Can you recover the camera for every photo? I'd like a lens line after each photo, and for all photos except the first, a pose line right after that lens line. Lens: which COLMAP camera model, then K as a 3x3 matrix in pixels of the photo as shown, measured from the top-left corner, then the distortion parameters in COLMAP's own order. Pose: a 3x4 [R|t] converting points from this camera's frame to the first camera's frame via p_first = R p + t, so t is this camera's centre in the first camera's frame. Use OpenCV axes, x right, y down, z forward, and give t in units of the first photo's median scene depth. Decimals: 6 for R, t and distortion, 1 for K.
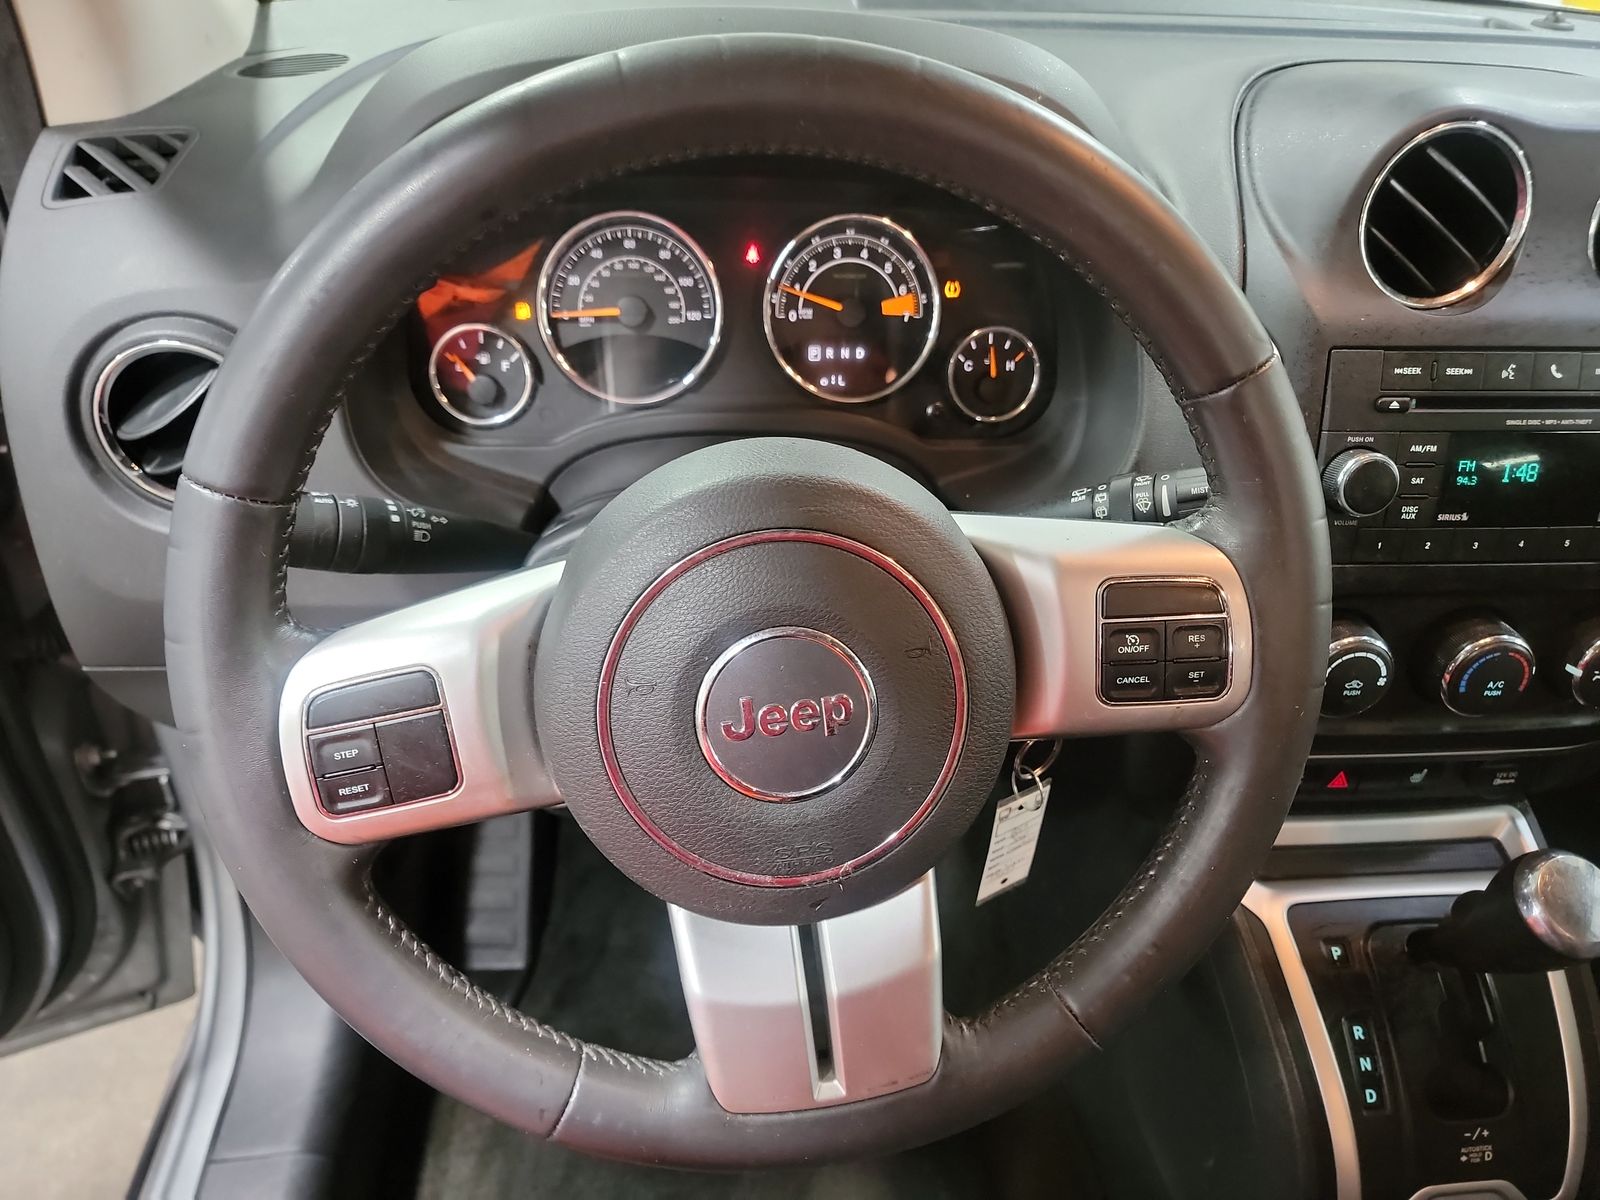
lens RADIAL K [[1135.6, 0, 800.0], [0, 1135.6, 600.0], [0, 0, 1]] dist [0.070491, -0.070893]
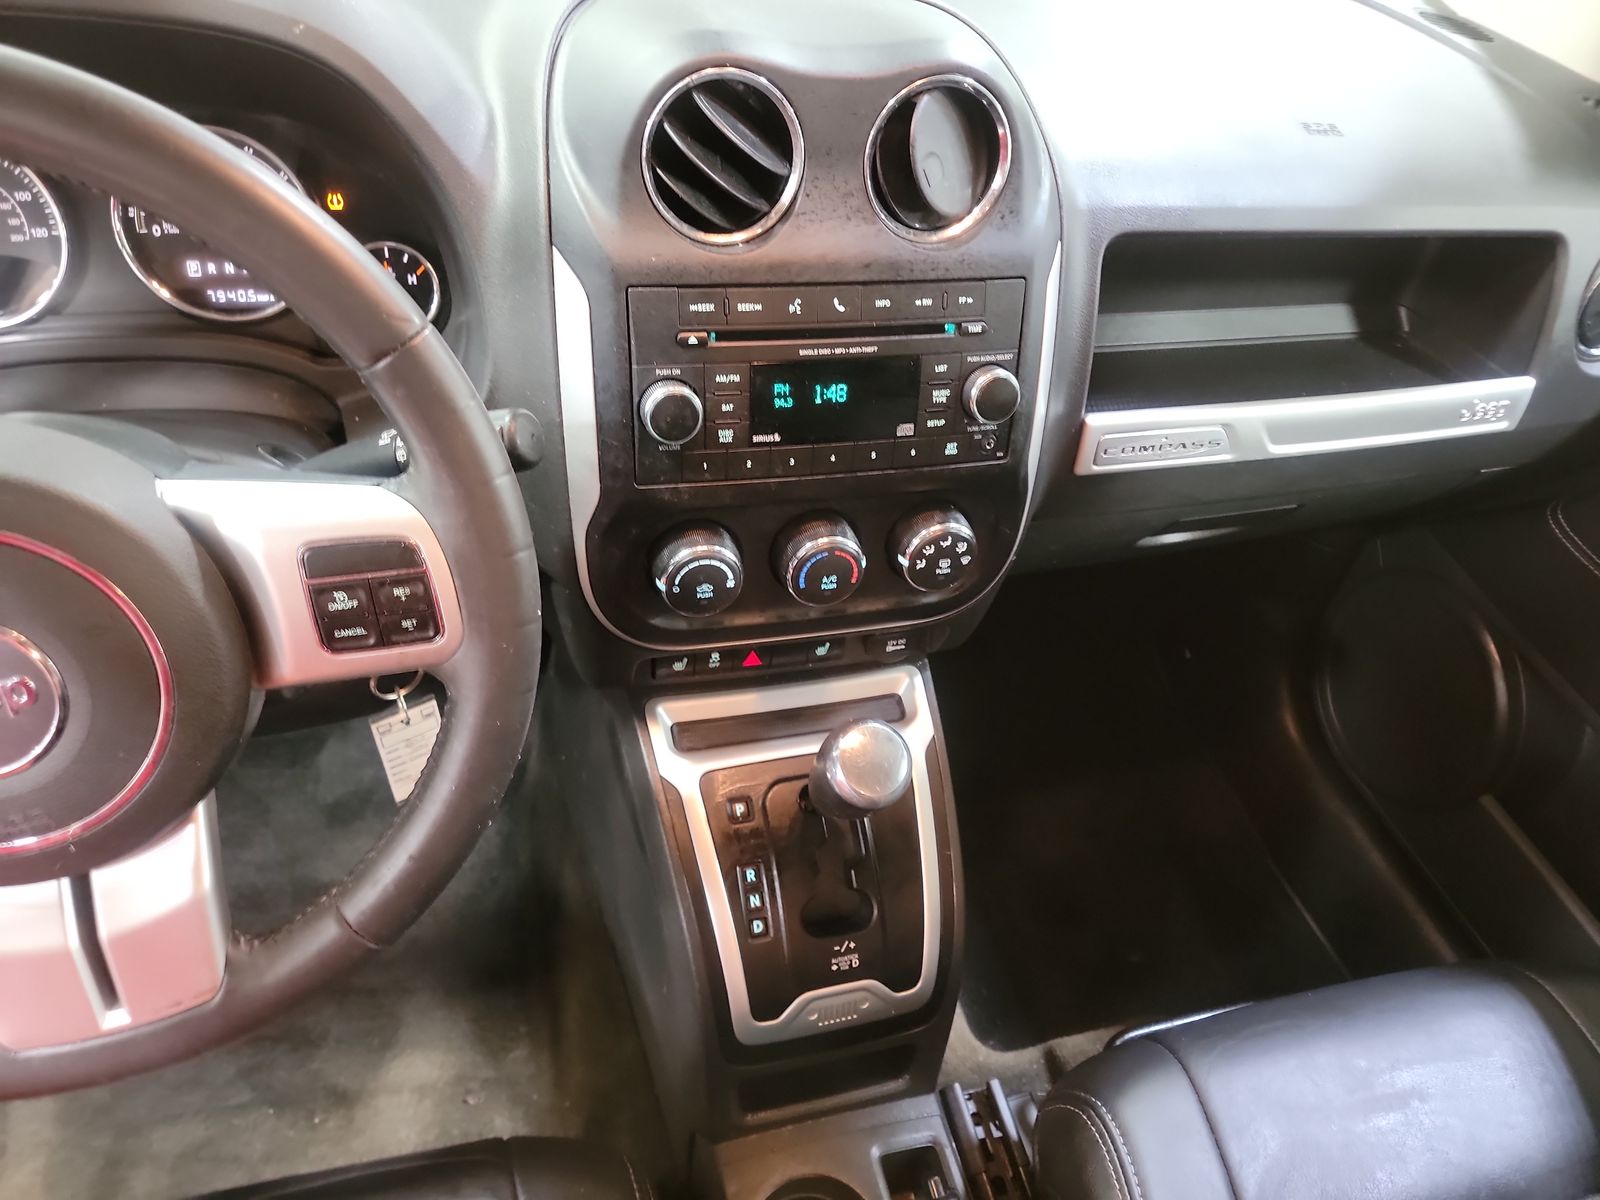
lens RADIAL K [[1107.7, 0, 800.0], [0, 1107.7, 600.0], [0, 0, 1]] dist [0.075216, -0.079091]
pose [[0.981869, -0.065123, 0.178024, 0.396554], [0.037968, 0.987667, 0.151894, -0.078982], [-0.185720, -0.142381, 0.972232, -0.073886]]
